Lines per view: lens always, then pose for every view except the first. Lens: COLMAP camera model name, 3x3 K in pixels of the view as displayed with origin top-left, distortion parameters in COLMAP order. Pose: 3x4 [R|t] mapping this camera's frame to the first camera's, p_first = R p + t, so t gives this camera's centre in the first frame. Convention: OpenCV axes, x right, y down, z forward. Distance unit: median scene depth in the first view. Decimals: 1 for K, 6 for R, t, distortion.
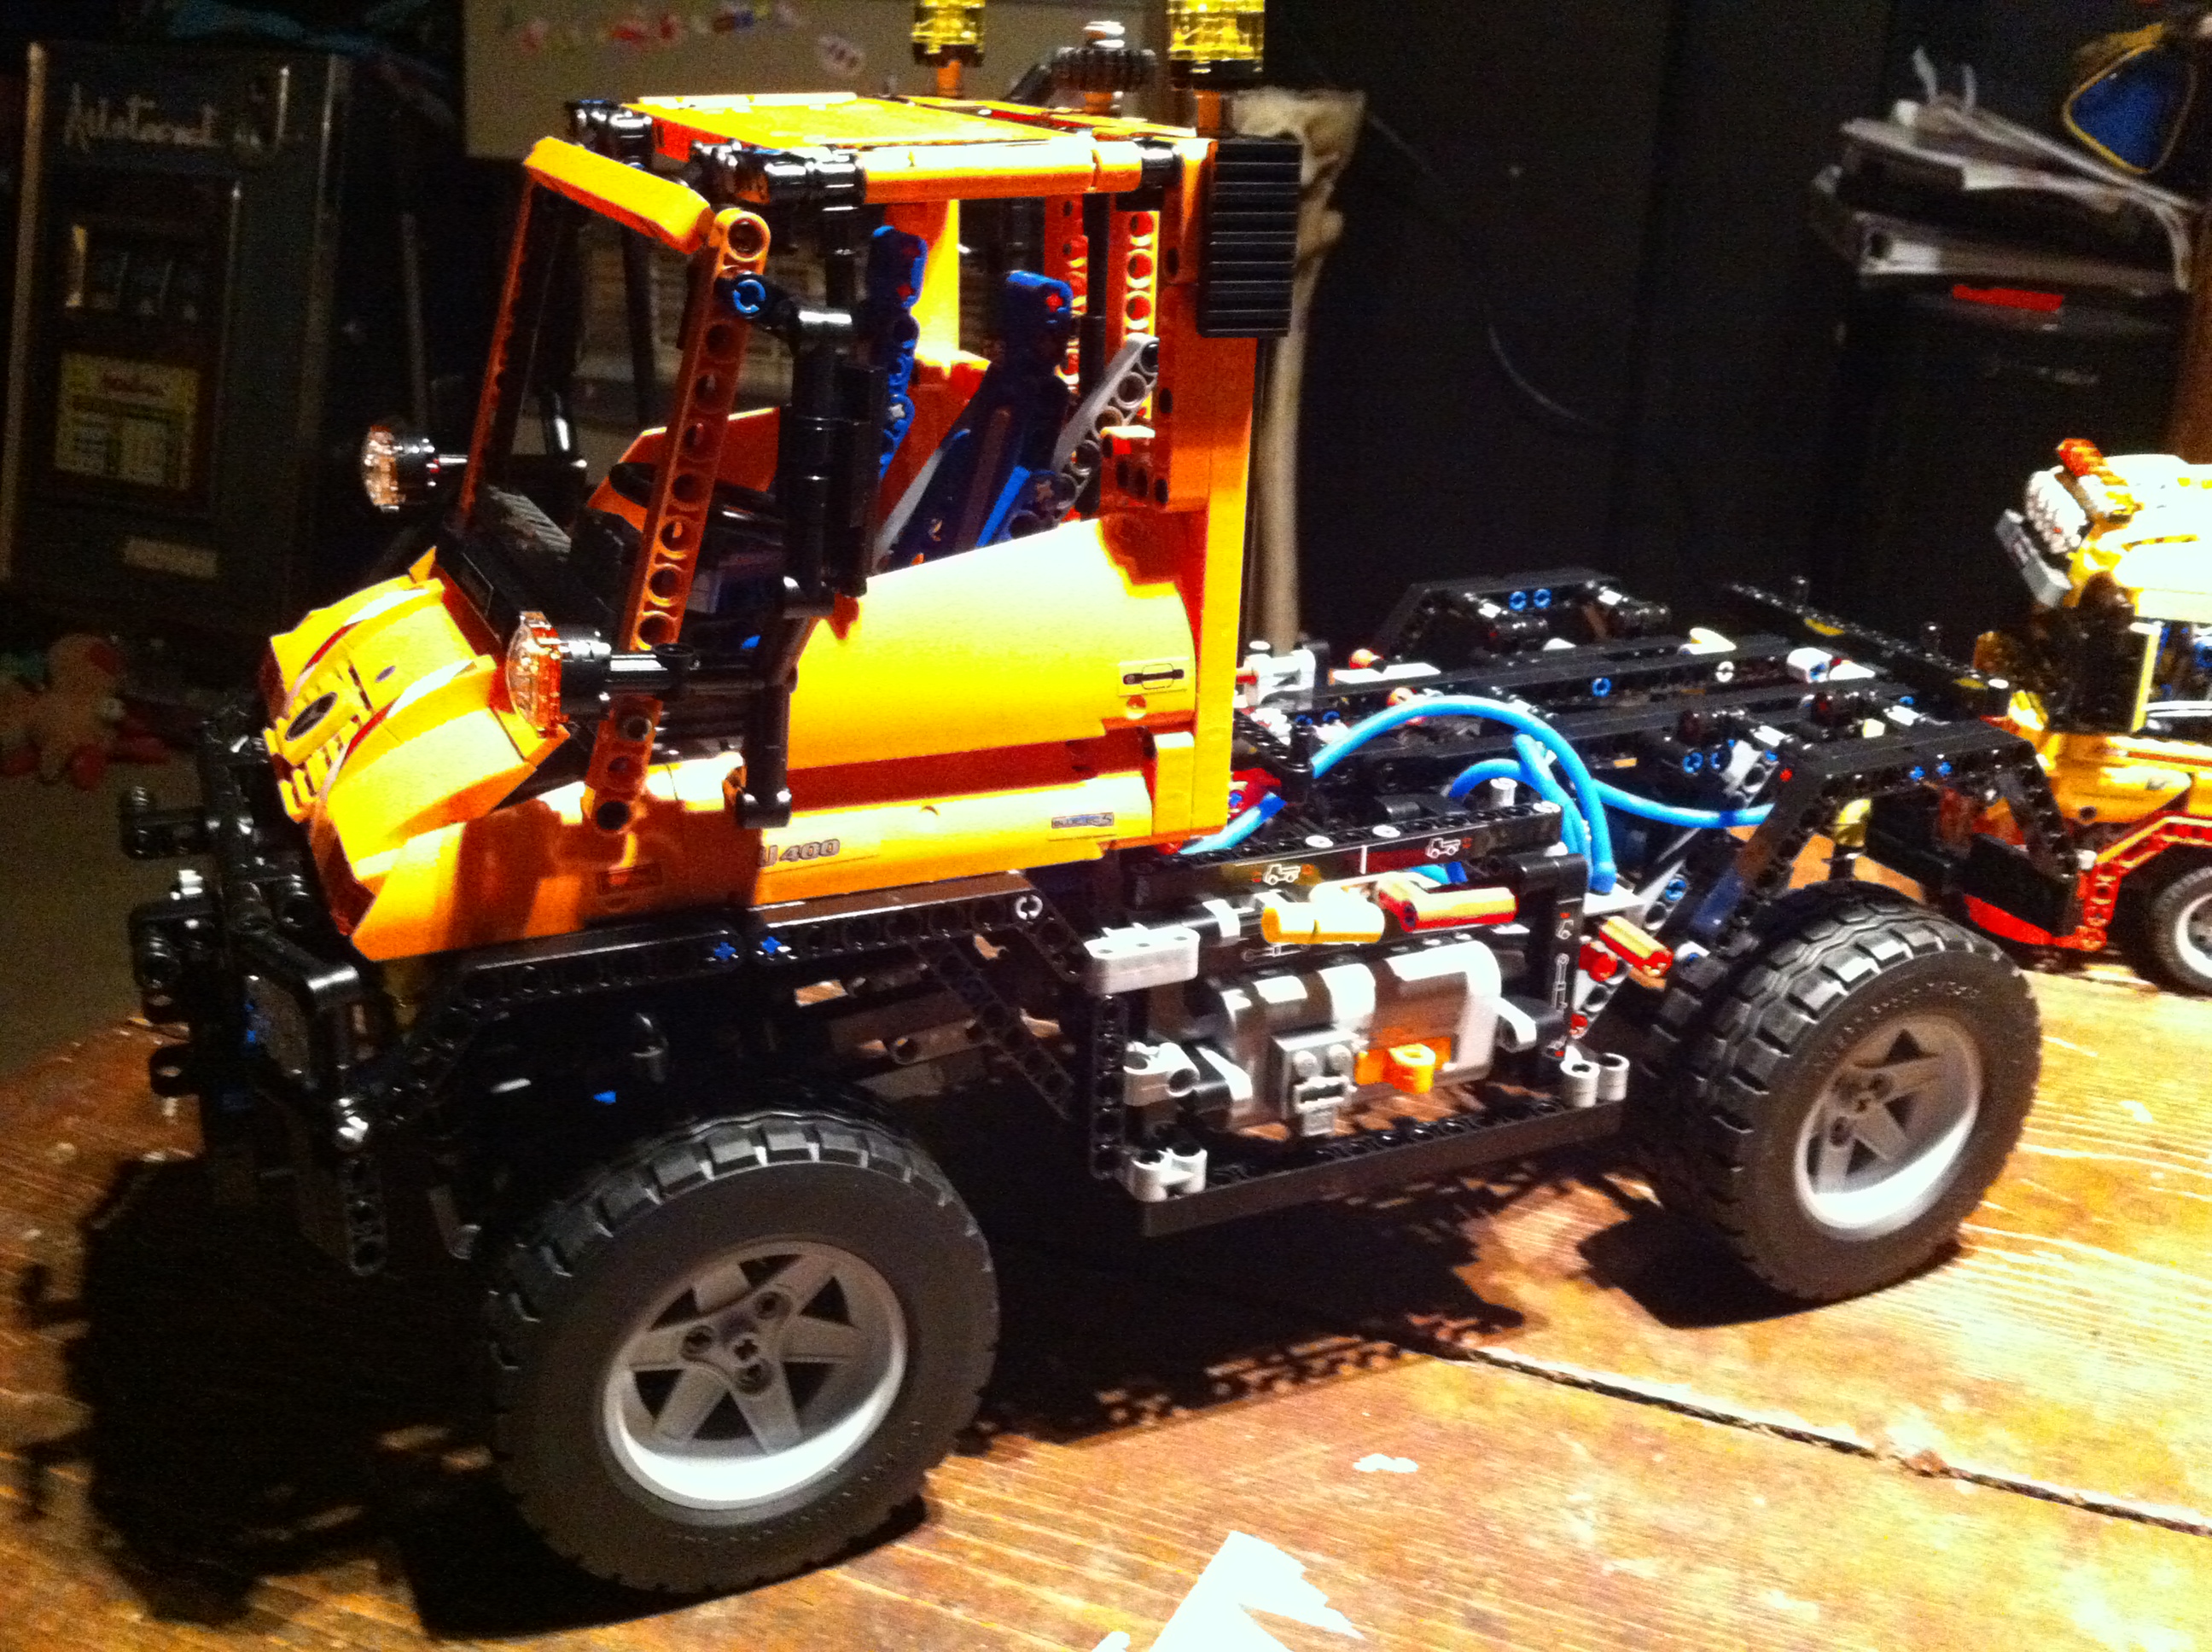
lens RADIAL K [[2130.5, 0, 1115.8], [0, 2130.5, 832.1], [0, 0, 1]] dist [0.119141, -0.400044]
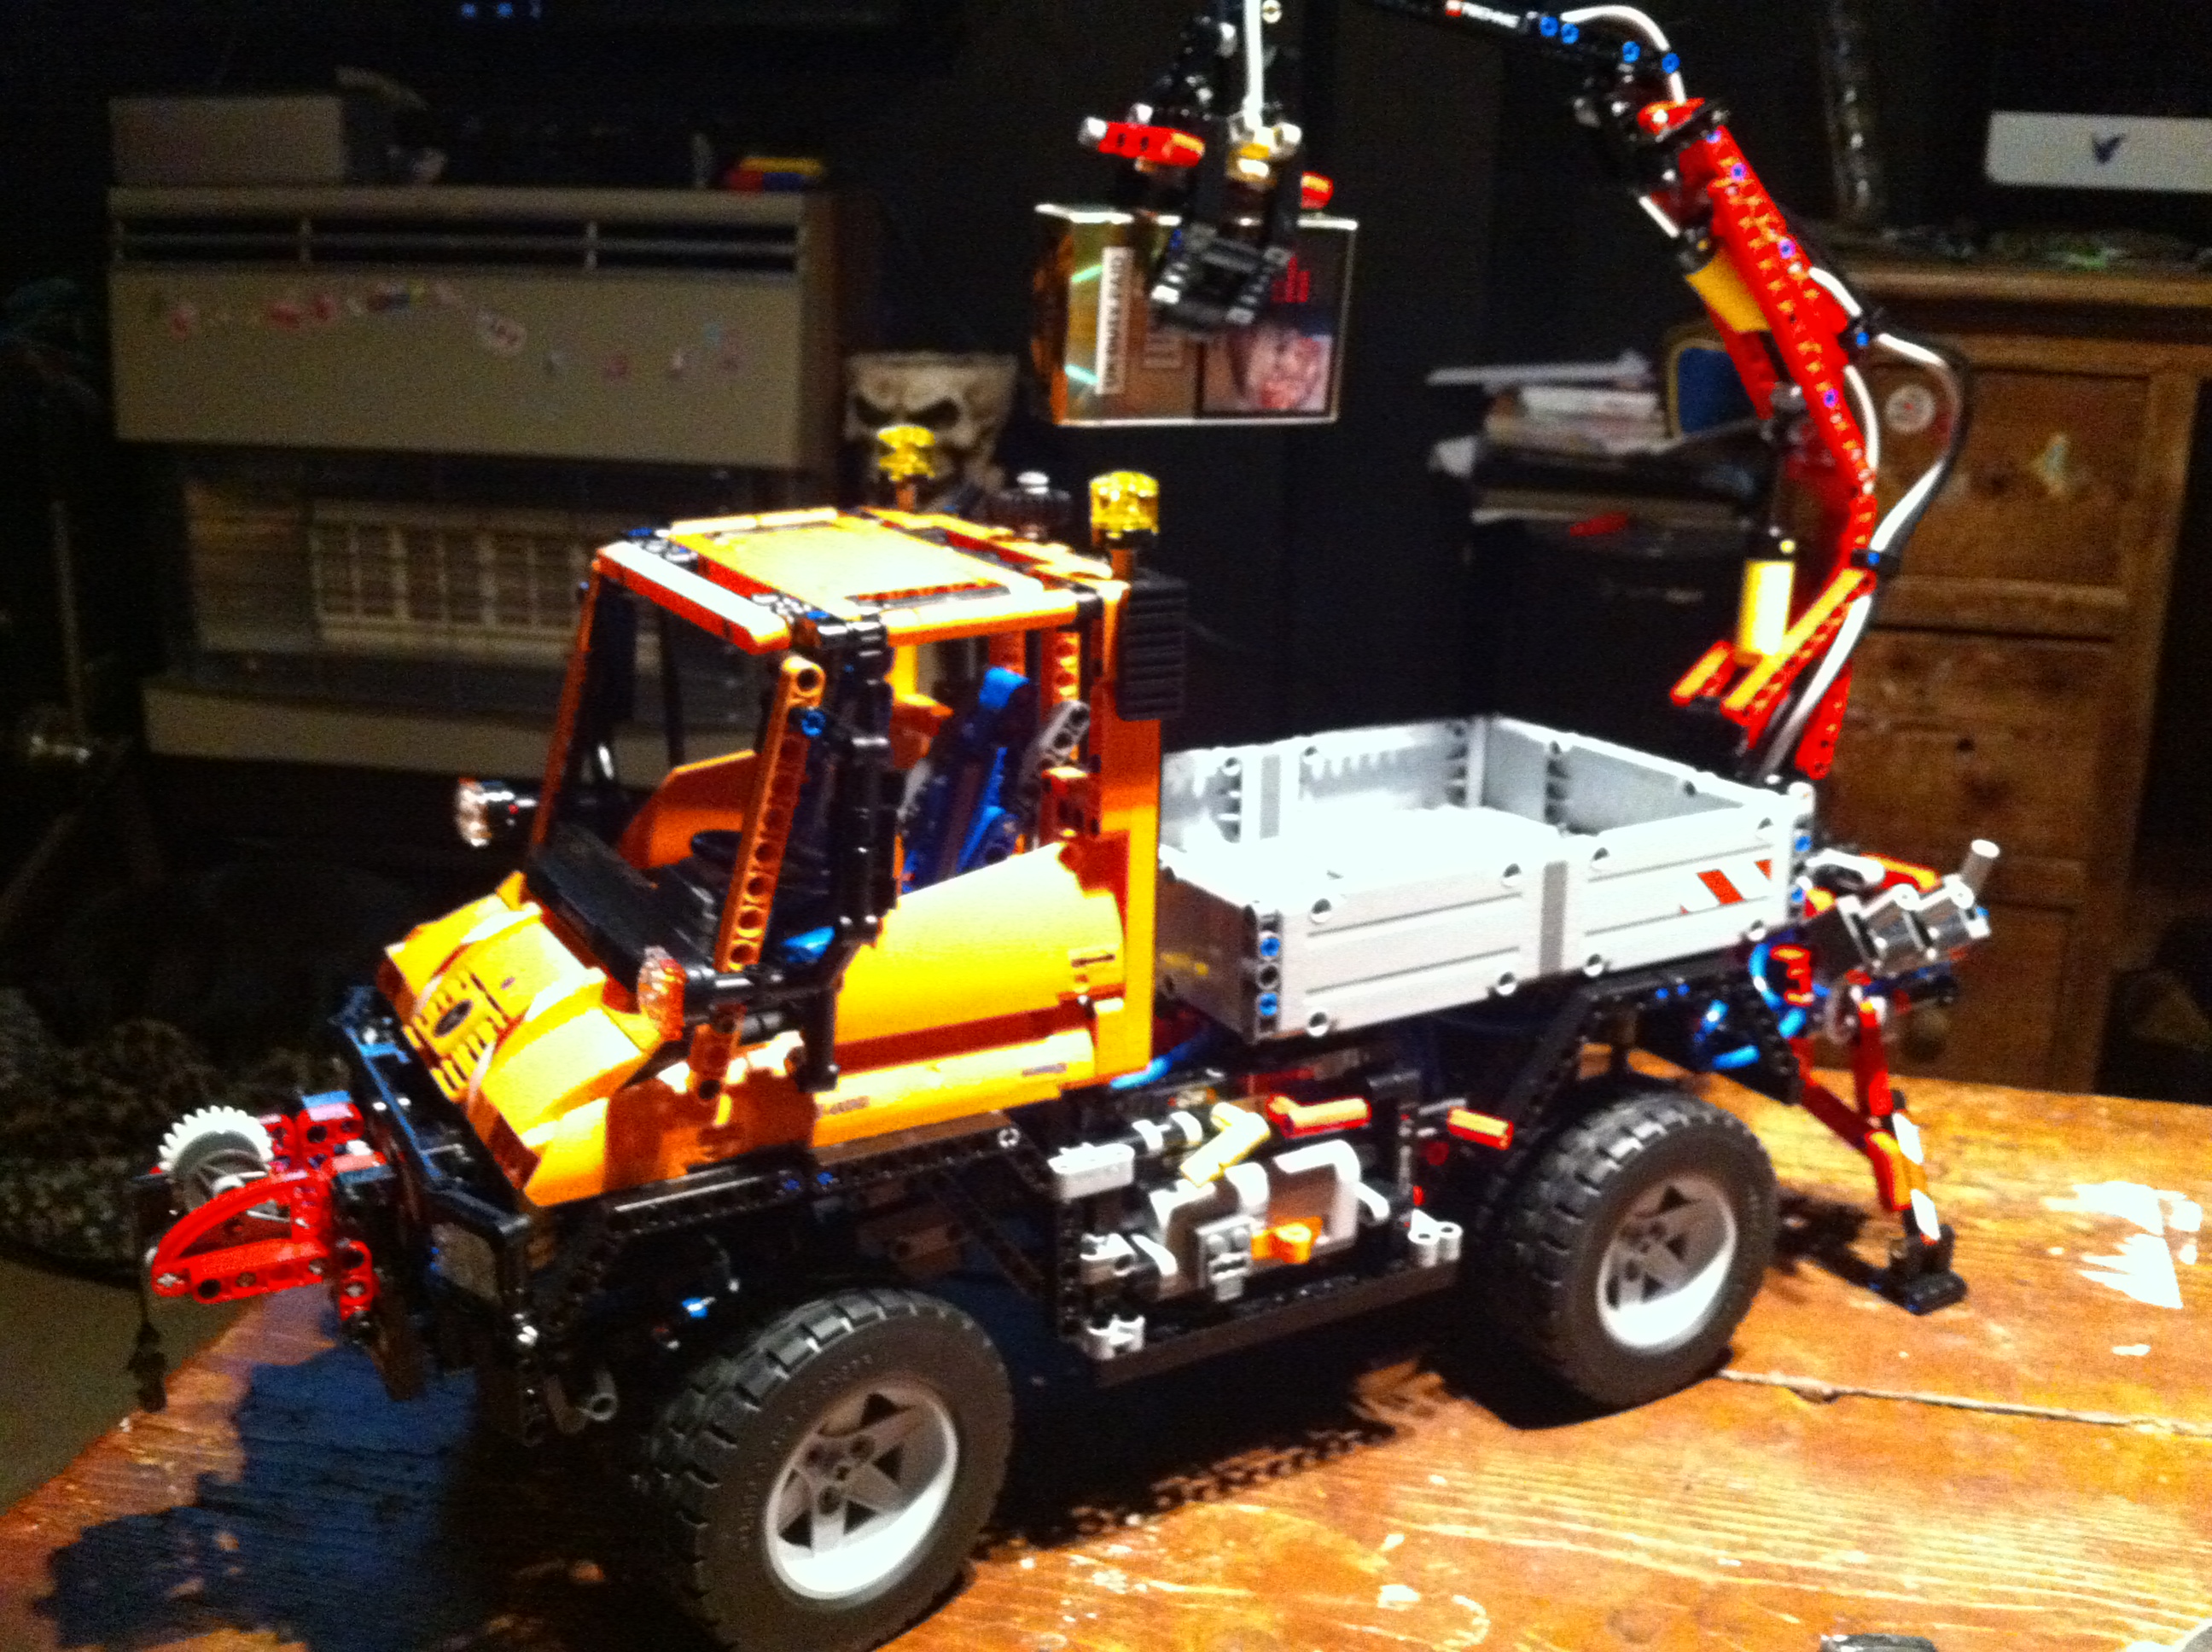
lens RADIAL K [[2127.8, 0, 1099.5], [0, 2127.8, 791.4], [0, 0, 1]] dist [0.106148, -0.386655]
pose [[0.996879, -0.039041, 0.068616, -0.057617], [0.045258, 0.994774, -0.091518, -0.047780], [-0.064685, 0.094338, 0.993437, -0.302132]]
